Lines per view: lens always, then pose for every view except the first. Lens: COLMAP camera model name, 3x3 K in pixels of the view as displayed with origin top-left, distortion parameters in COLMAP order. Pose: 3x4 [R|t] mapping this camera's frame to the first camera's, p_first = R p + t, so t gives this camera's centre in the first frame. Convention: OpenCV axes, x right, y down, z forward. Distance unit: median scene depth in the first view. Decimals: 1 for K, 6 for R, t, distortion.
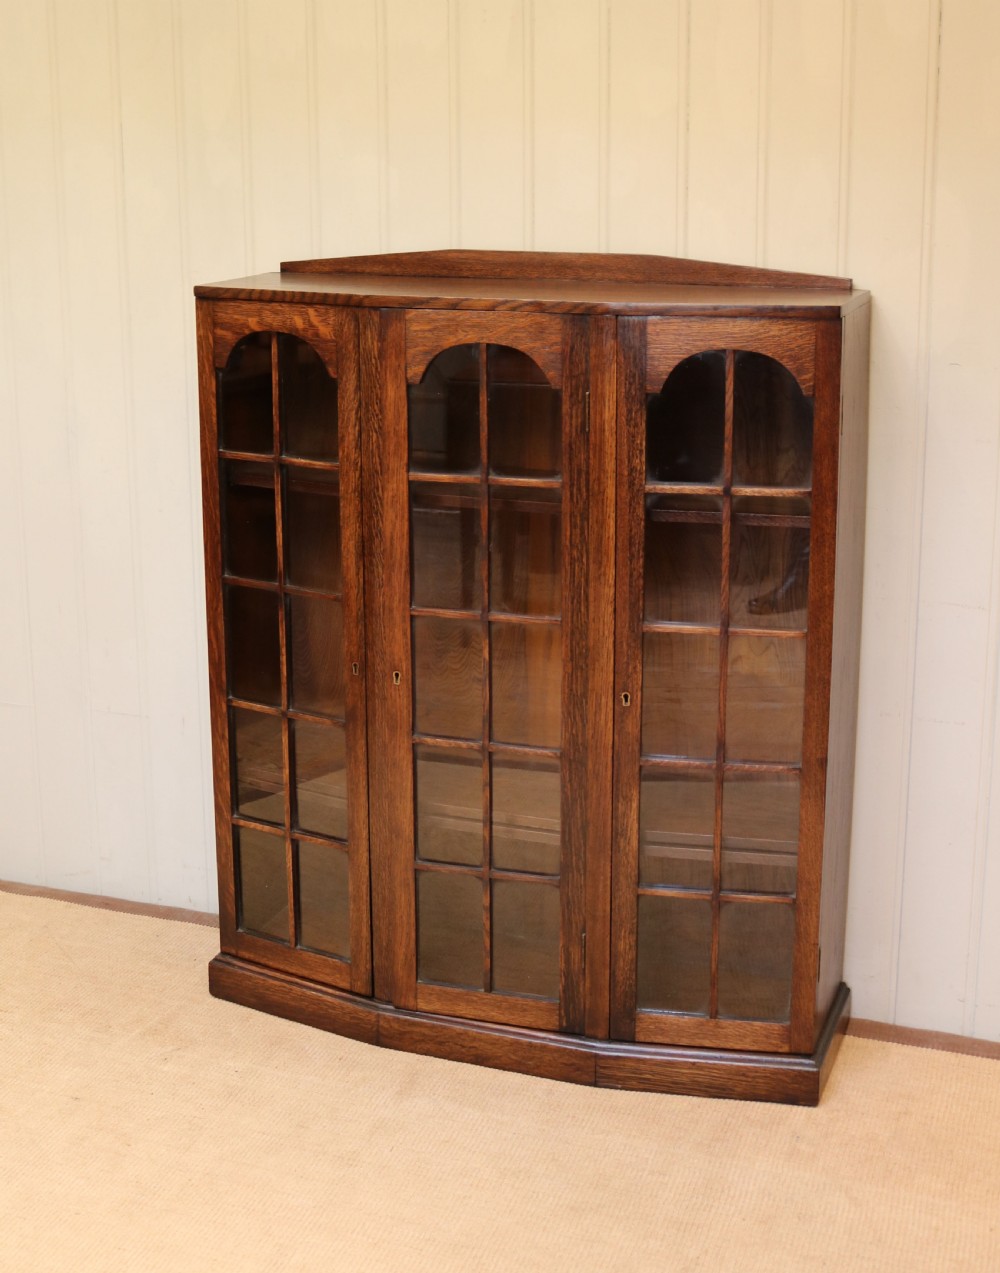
lens RADIAL K [[1816.4, 0, 482.7], [0, 1816.4, 489.2], [0, 0, 1]] dist [-0.096079, 0.067444]
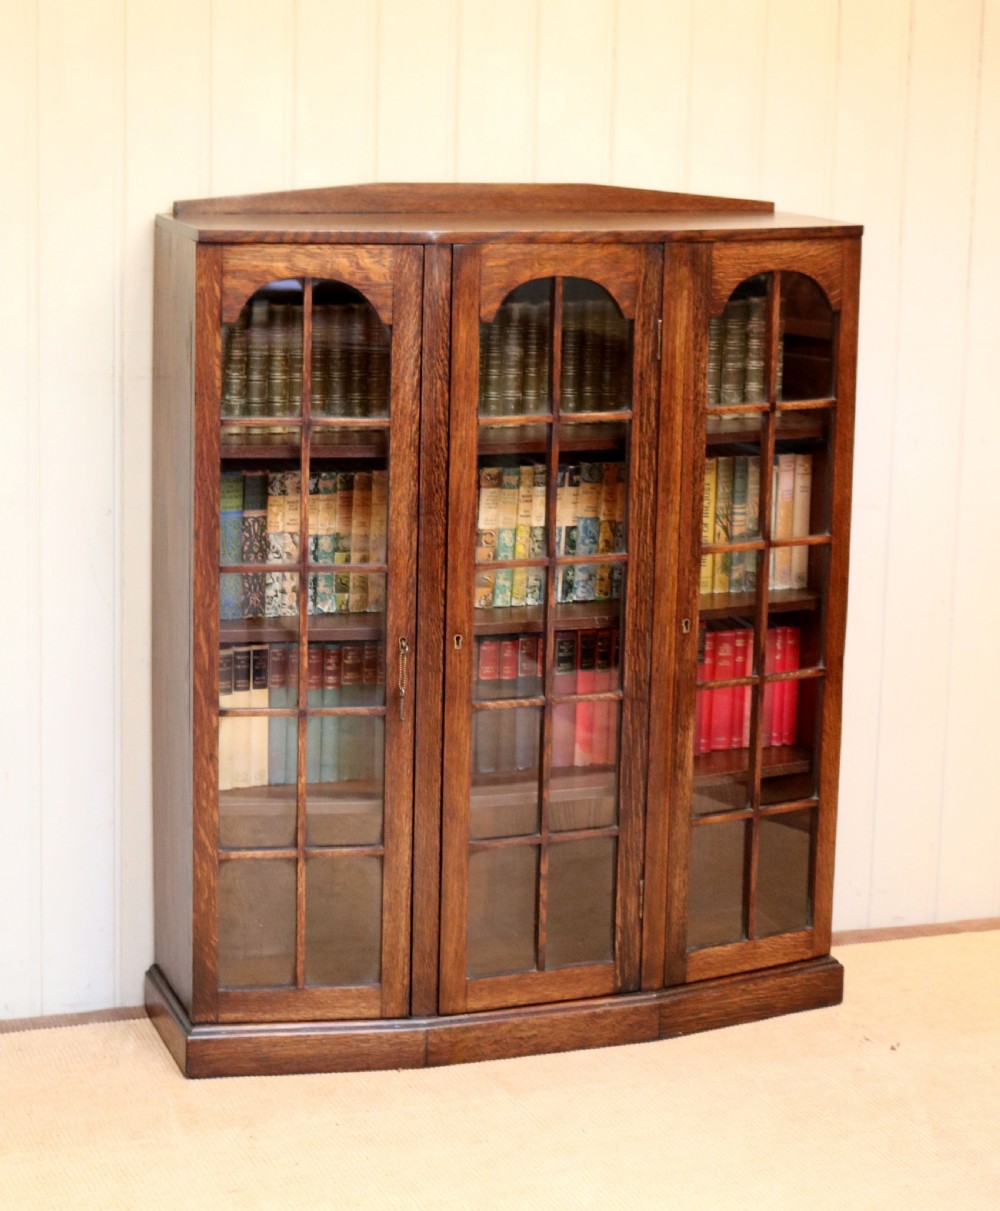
lens RADIAL K [[2762.1, 0, 502.2], [0, 2762.1, 420.6], [0, 0, 1]] dist [-0.017247, -0.213854]
pose [[0.752119, -0.077268, 0.654482, -0.962611], [0.104228, 0.994551, -0.002361, -0.003564], [-0.650733, 0.069991, 0.756074, -0.088693]]
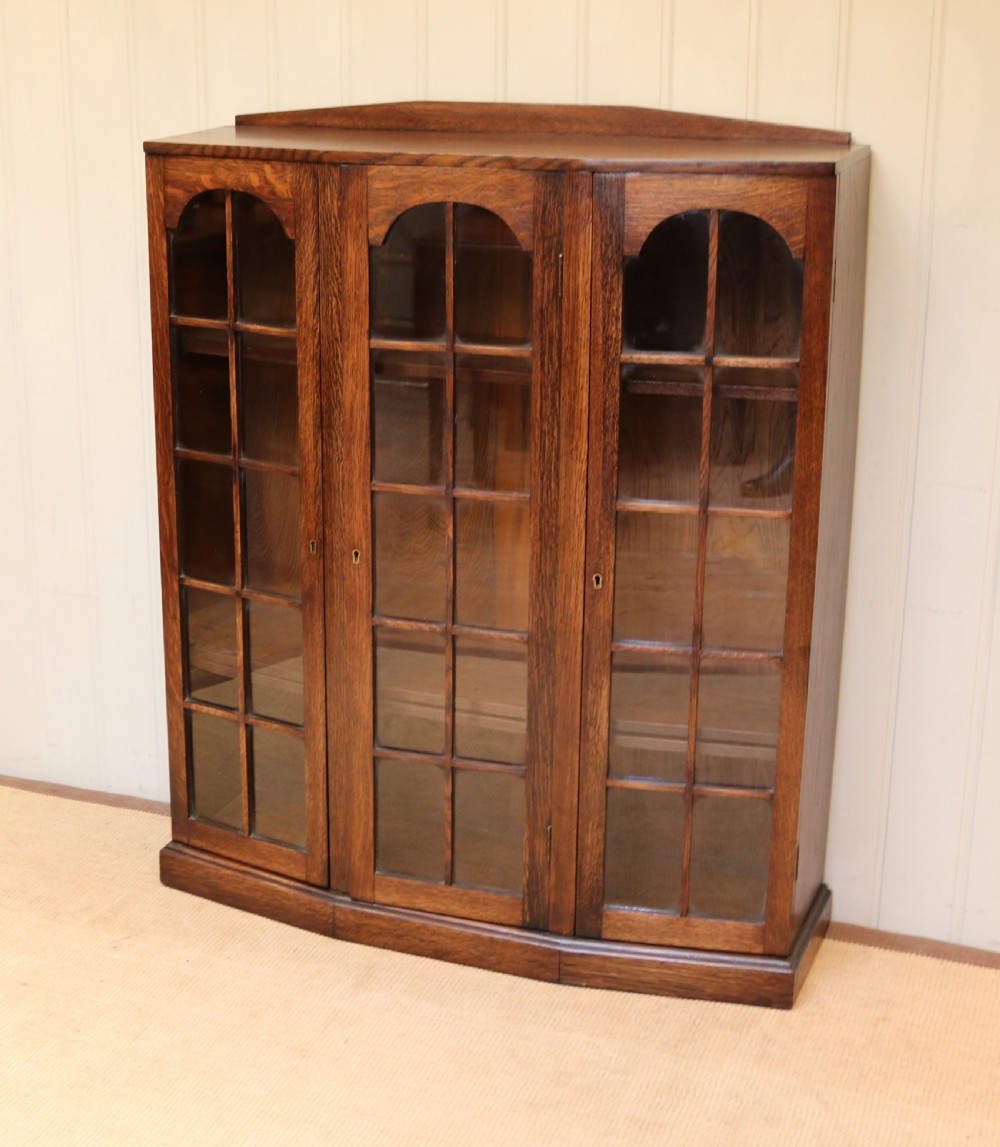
lens RADIAL K [[1991.6, 0, 303.6], [0, 1991.6, 548.9], [0, 0, 1]] dist [-0.109348, 0.083345]
pose [[0.996962, 0.010794, -0.077144, 0.005780], [-0.003579, 0.995655, 0.093048, 0.002947], [0.077813, -0.092490, 0.992669, -0.039095]]
